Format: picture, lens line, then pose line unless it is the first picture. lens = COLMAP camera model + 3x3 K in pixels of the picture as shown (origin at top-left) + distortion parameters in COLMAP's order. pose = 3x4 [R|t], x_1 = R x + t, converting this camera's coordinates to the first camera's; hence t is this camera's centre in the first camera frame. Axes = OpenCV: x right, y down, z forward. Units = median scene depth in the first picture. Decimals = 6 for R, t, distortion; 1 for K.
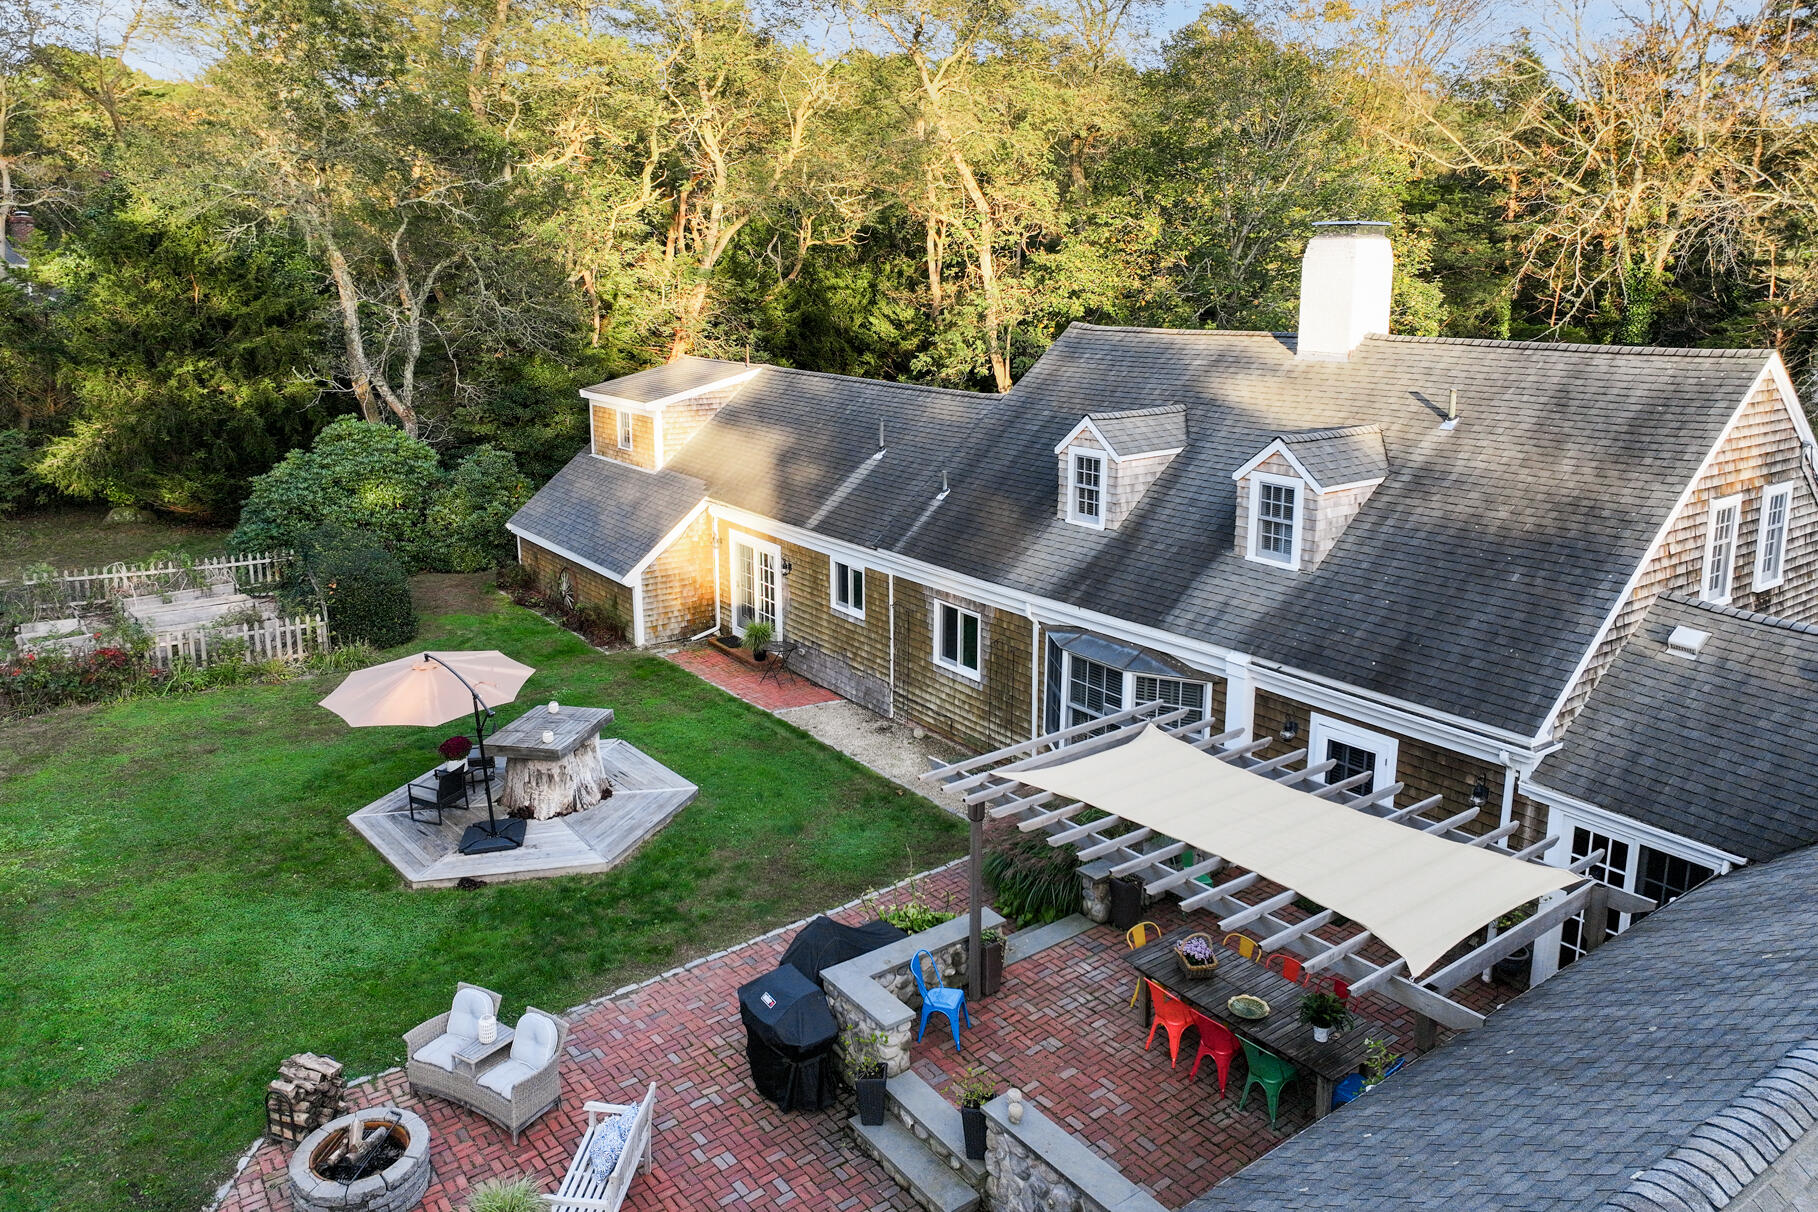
lens RADIAL K [[1226.6, 0, 909.0], [0, 1226.6, 606.0], [0, 0, 1]] dist [0.009269, 0.002306]
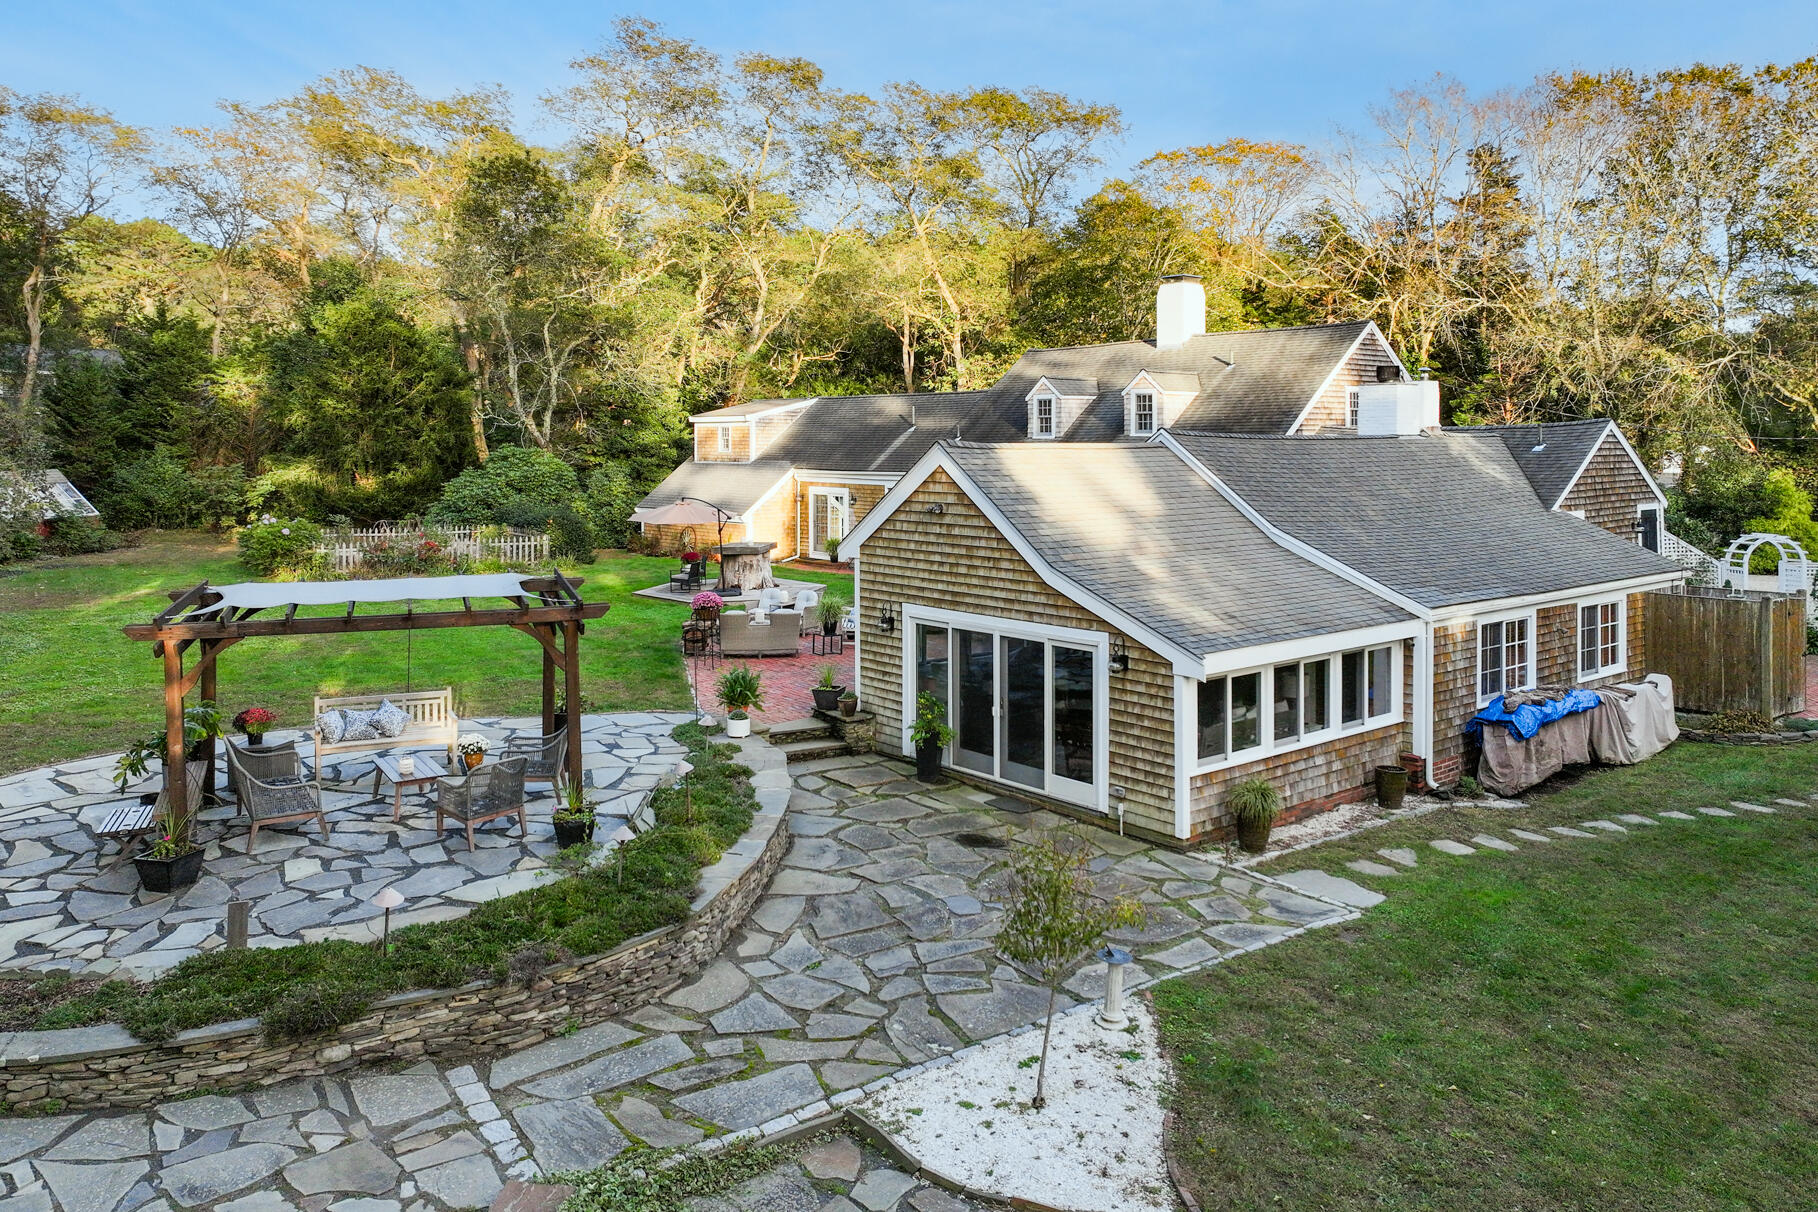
lens RADIAL K [[1312.1, 0, 909.0], [0, 1312.1, 606.0], [0, 0, 1]] dist [0.003433, 0.000874]
pose [[0.997862, -0.007178, 0.064958, -0.101132], [0.017065, 0.988086, -0.152955, 0.263753], [-0.063086, 0.153737, 0.986096, -0.472422]]
